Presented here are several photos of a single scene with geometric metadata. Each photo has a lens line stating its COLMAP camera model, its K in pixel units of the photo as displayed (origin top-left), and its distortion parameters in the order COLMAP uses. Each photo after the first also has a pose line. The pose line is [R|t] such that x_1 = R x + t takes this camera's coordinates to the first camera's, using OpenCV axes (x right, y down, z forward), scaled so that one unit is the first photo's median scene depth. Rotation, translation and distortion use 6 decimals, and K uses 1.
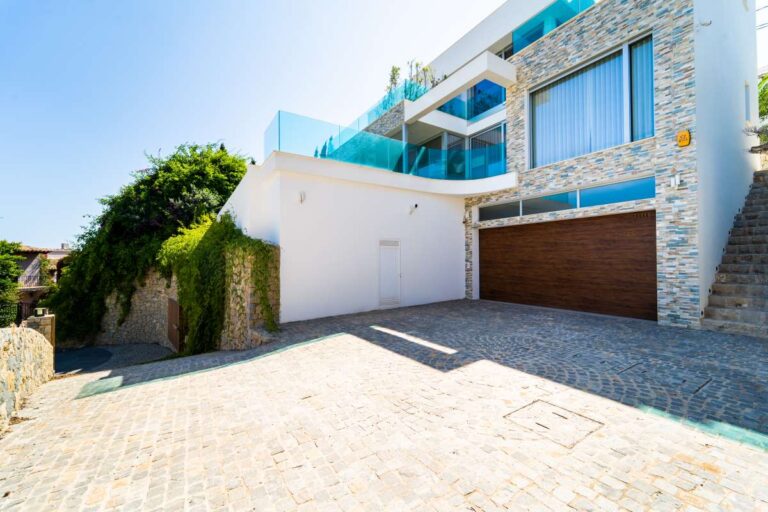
lens RADIAL K [[309.2, 0, 383.5], [0, 309.2, 255.6], [0, 0, 1]] dist [0.006185, -0.003400]
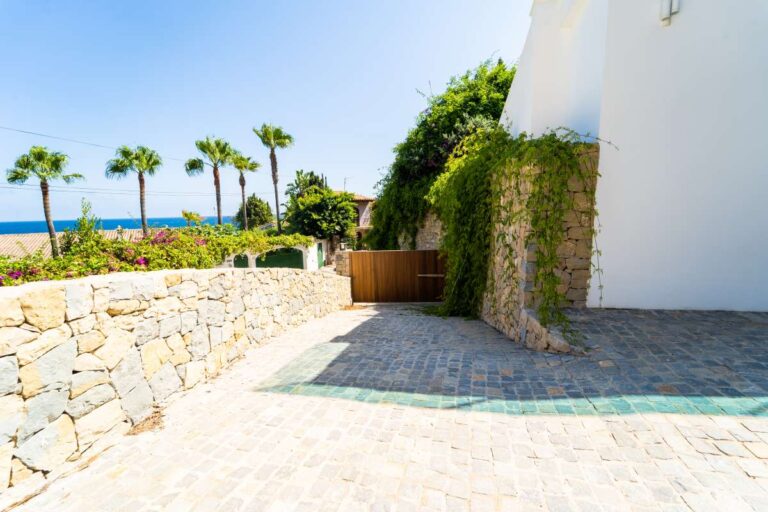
lens RADIAL K [[309.2, 0, 383.5], [0, 309.2, 255.6], [0, 0, 1]] dist [0.006185, -0.003400]
pose [[0.667745, 0.092720, -0.738593, -0.096512], [0.037114, 0.986831, 0.157437, 0.024815], [0.743464, -0.132540, 0.655511, 0.222775]]
